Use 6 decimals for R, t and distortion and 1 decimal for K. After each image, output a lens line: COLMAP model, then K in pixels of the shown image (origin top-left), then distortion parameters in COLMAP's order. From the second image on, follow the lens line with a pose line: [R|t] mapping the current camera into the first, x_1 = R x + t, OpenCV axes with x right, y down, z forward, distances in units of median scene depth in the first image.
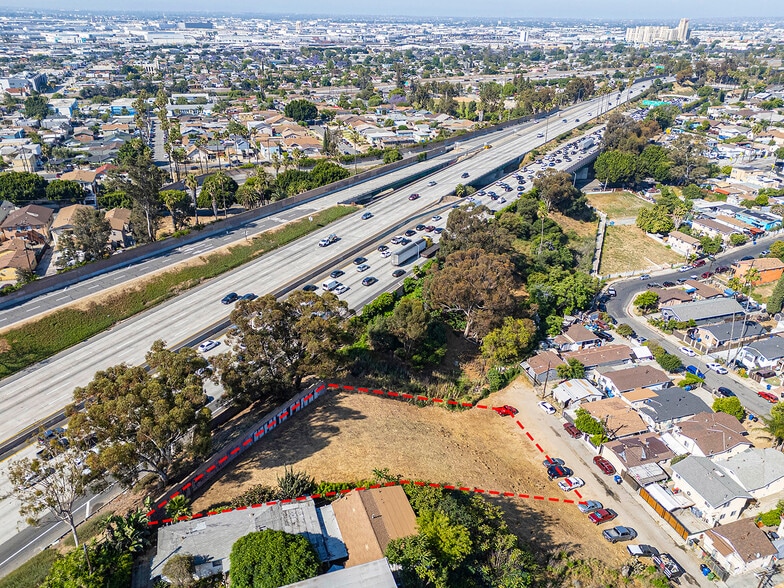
lens RADIAL K [[570.5, 0, 394.1], [0, 570.5, 290.0], [0, 0, 1]] dist [0.083690, -0.094580]
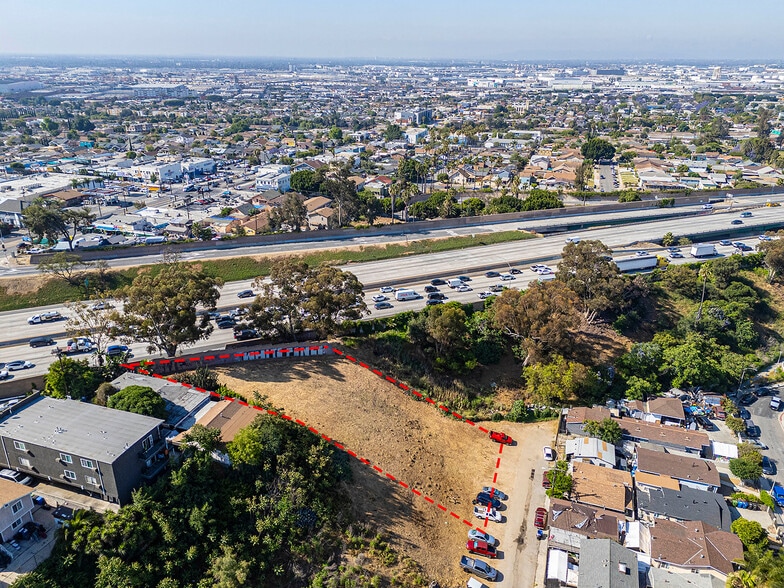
lens RADIAL K [[570.5, 0, 394.1], [0, 570.5, 290.0], [0, 0, 1]] dist [0.083690, -0.094580]
pose [[0.794249, 0.217518, -0.567322, 0.374408], [-0.256357, 0.966512, 0.011672, 0.001172], [0.550863, 0.136166, 0.823413, 0.039841]]
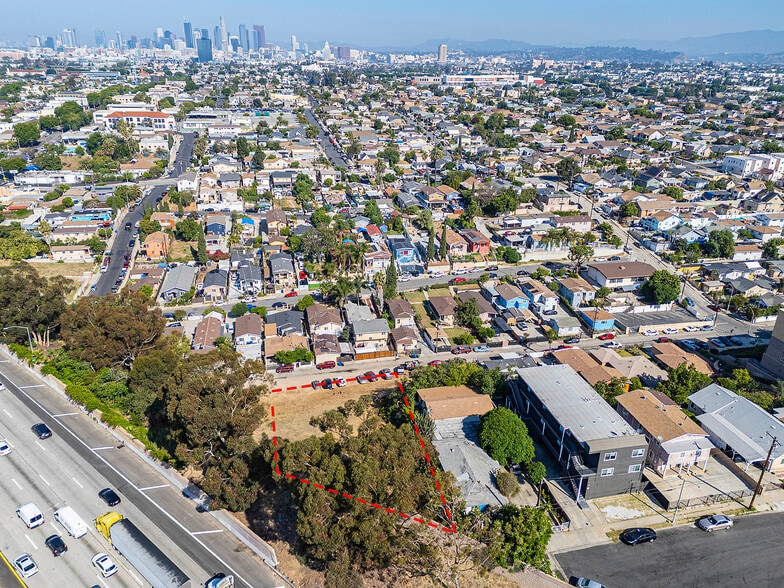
lens RADIAL K [[570.5, 0, 394.1], [0, 570.5, 290.0], [0, 0, 1]] dist [0.083690, -0.094580]
pose [[0.105104, -0.389690, 0.914929, -0.490190], [0.410871, 0.854845, 0.316900, -0.134224], [-0.905615, 0.342610, 0.249960, 0.269634]]
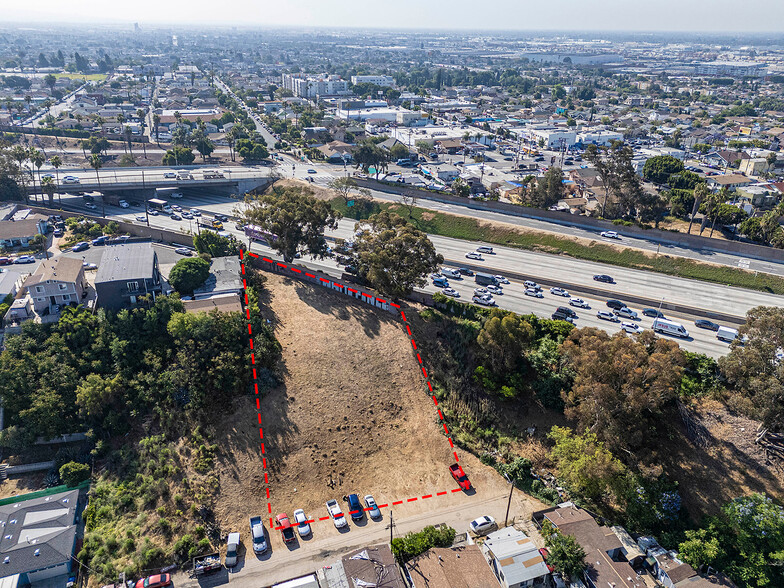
lens RADIAL K [[570.5, 0, 394.1], [0, 570.5, 290.0], [0, 0, 1]] dist [0.083690, -0.094580]
pose [[0.001732, 0.399807, -0.916598, 0.560724], [-0.443710, 0.821736, 0.357591, -0.169352], [0.896169, 0.406084, 0.178821, 0.453518]]
